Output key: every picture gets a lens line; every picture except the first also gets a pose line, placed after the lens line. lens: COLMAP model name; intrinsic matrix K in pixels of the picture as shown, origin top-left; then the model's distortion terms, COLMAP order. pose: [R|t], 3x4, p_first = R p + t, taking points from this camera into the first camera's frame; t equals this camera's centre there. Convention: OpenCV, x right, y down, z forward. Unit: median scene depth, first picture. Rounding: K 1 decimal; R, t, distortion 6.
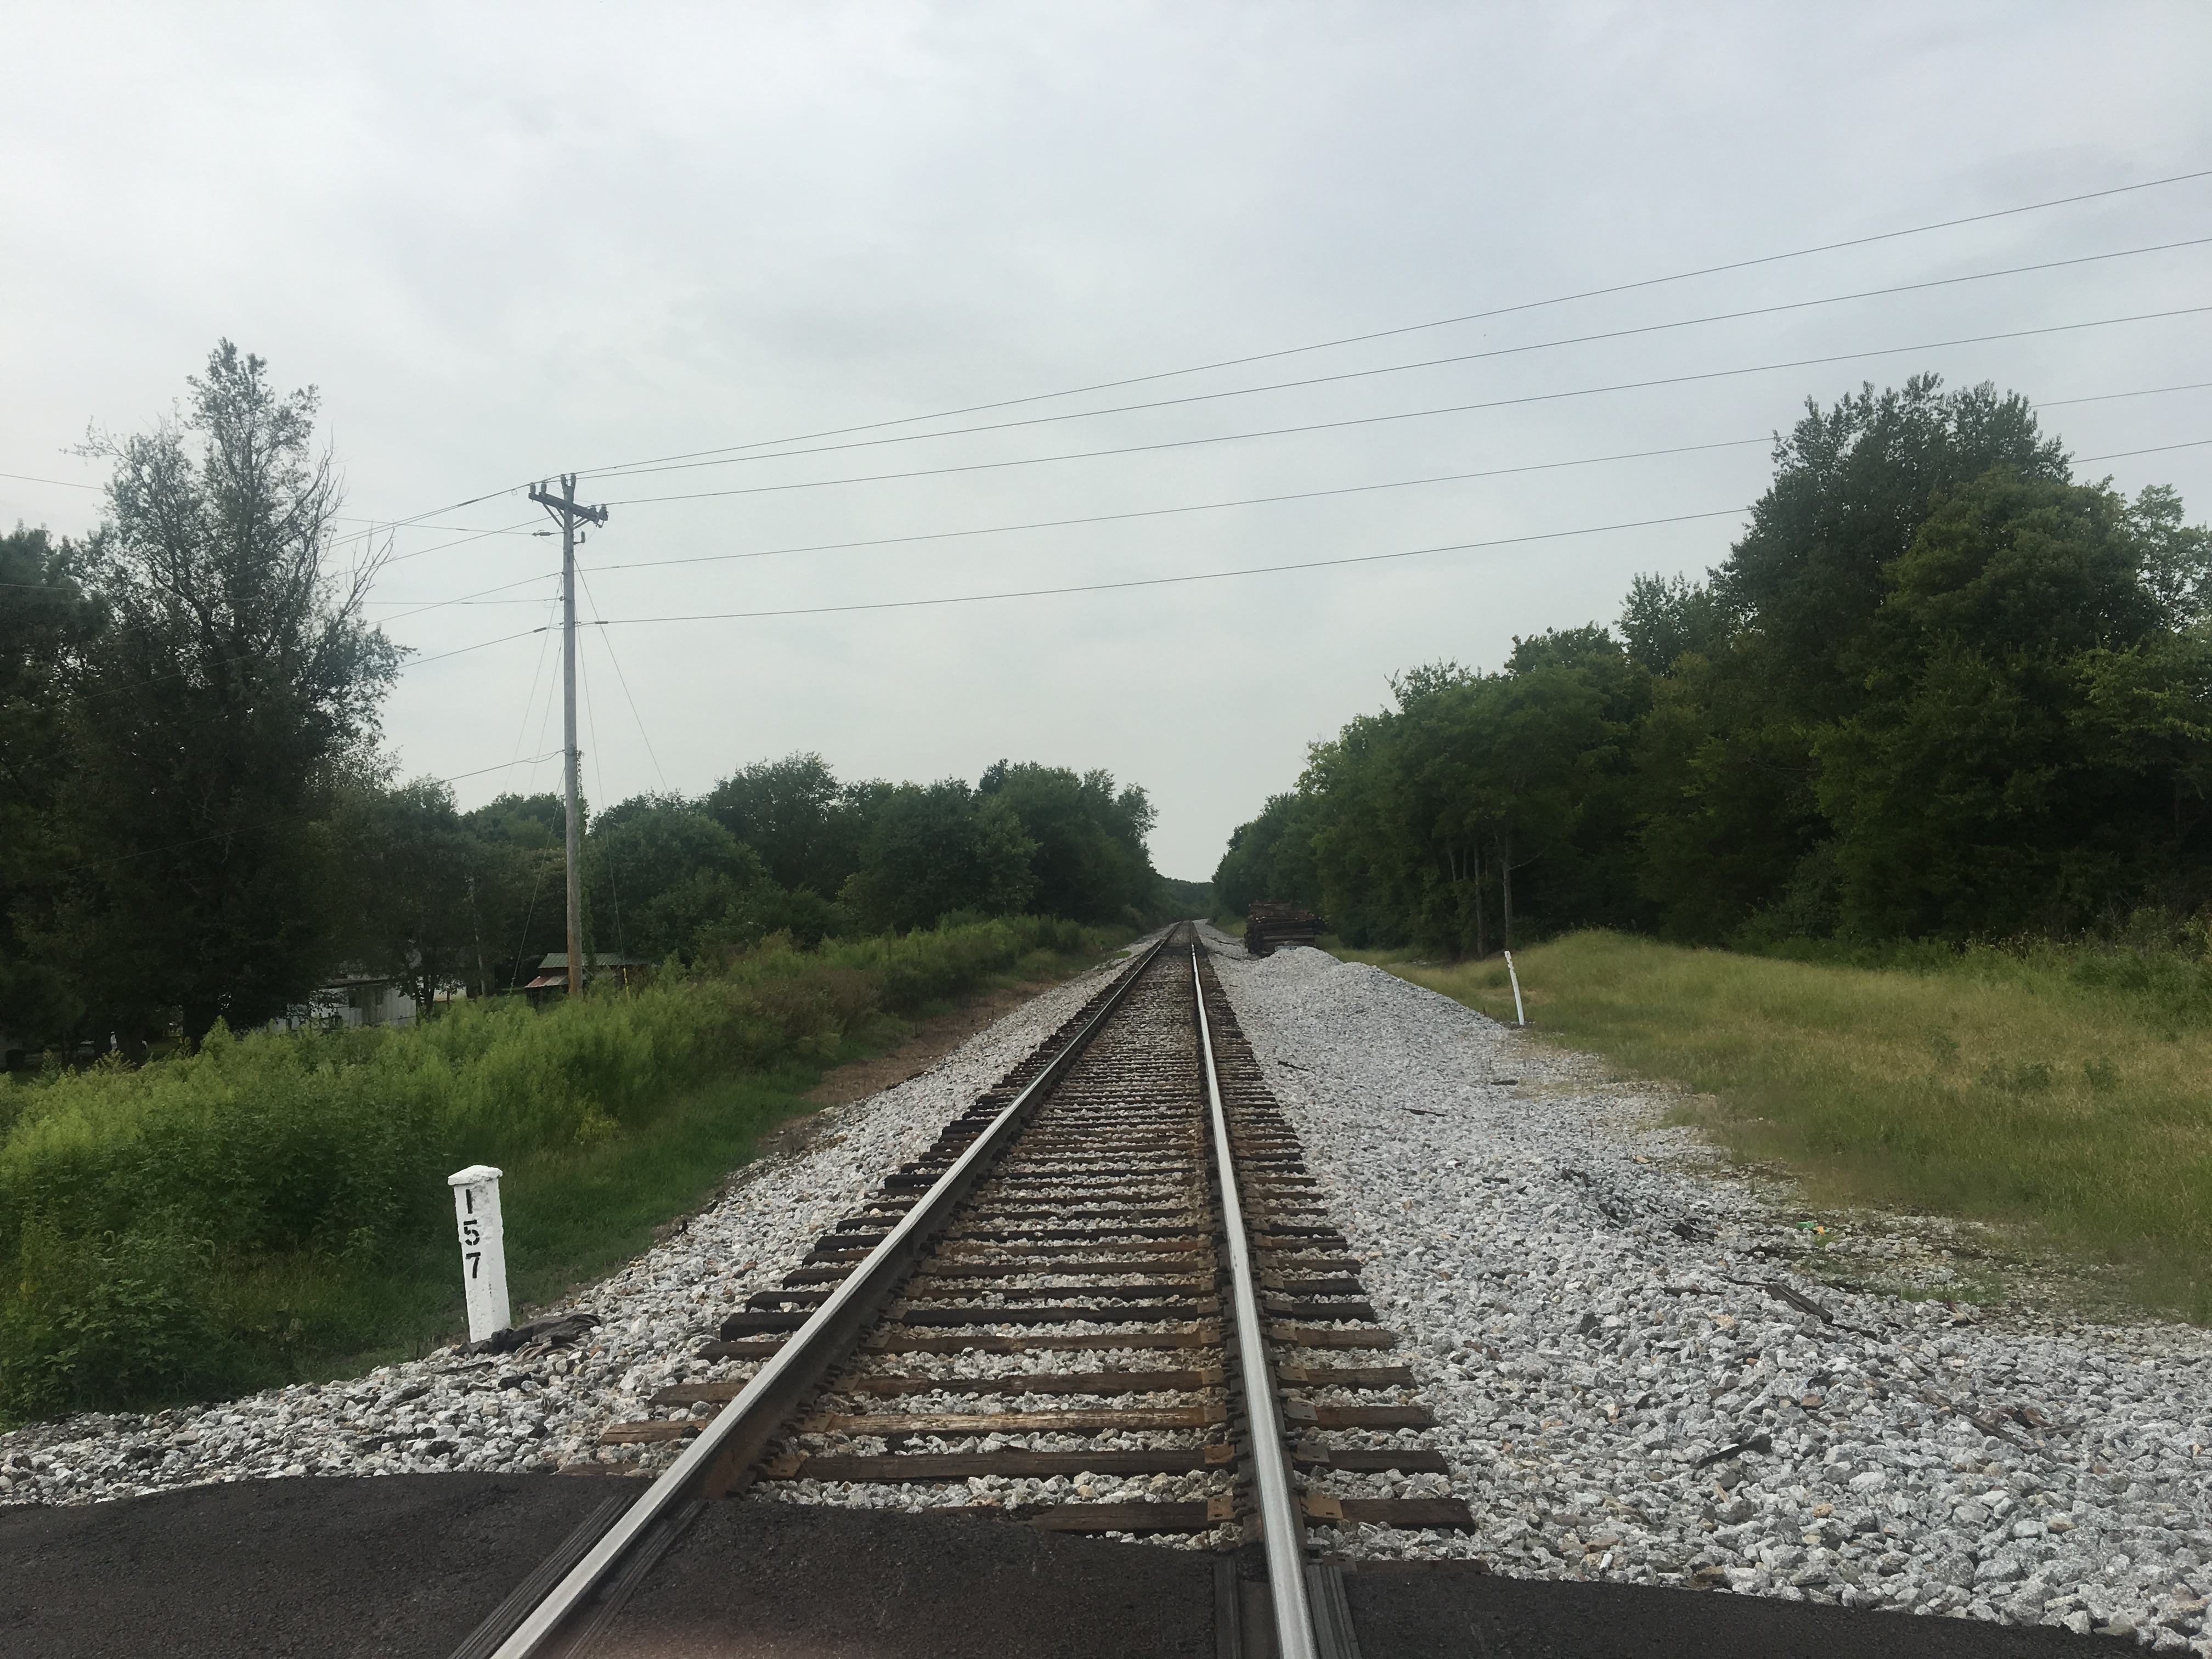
lens RADIAL K [[1856.8, 0, 1092.8], [0, 1856.8, 836.2], [0, 0, 1]] dist [0.105520, -0.204987]
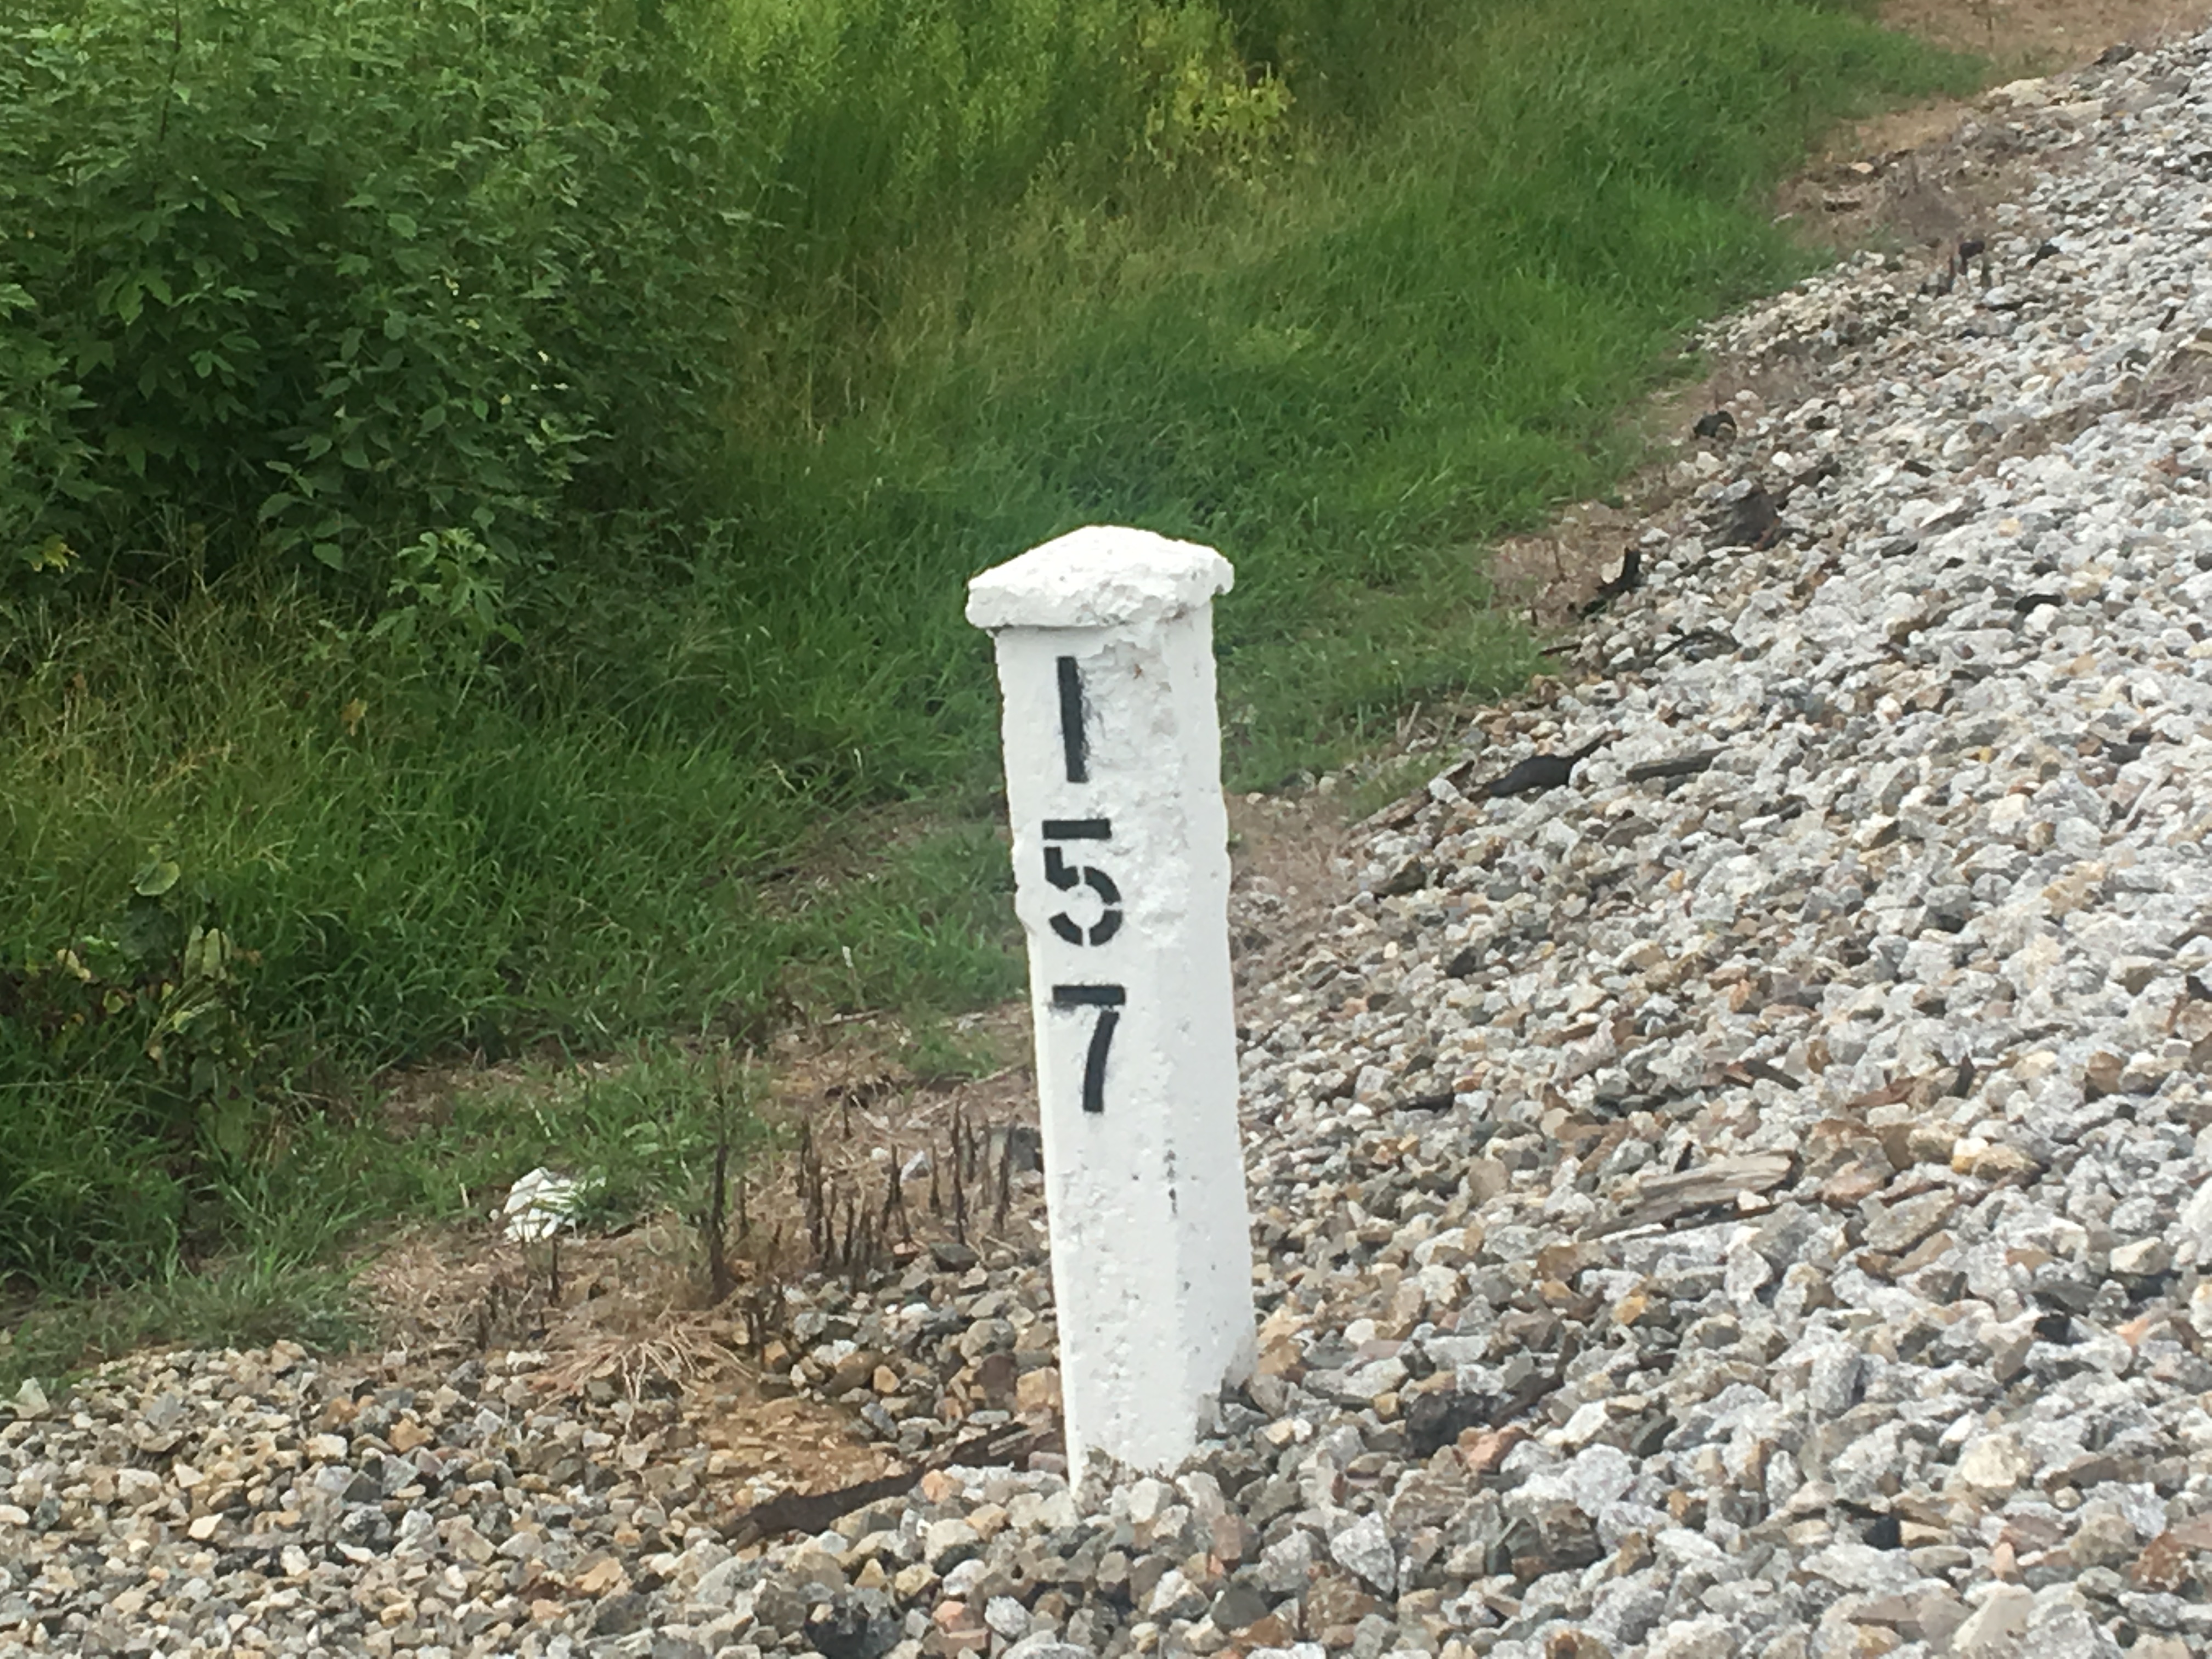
lens RADIAL K [[5560.3, 0, 1106.0], [0, 5560.3, 829.5], [0, 0, 1]] dist [0.059231, 0.980039]
pose [[0.970952, 0.101160, -0.216839, -0.140679], [-0.033586, 0.954882, 0.295079, 0.027581], [0.236906, -0.279225, 0.930542, 0.325925]]
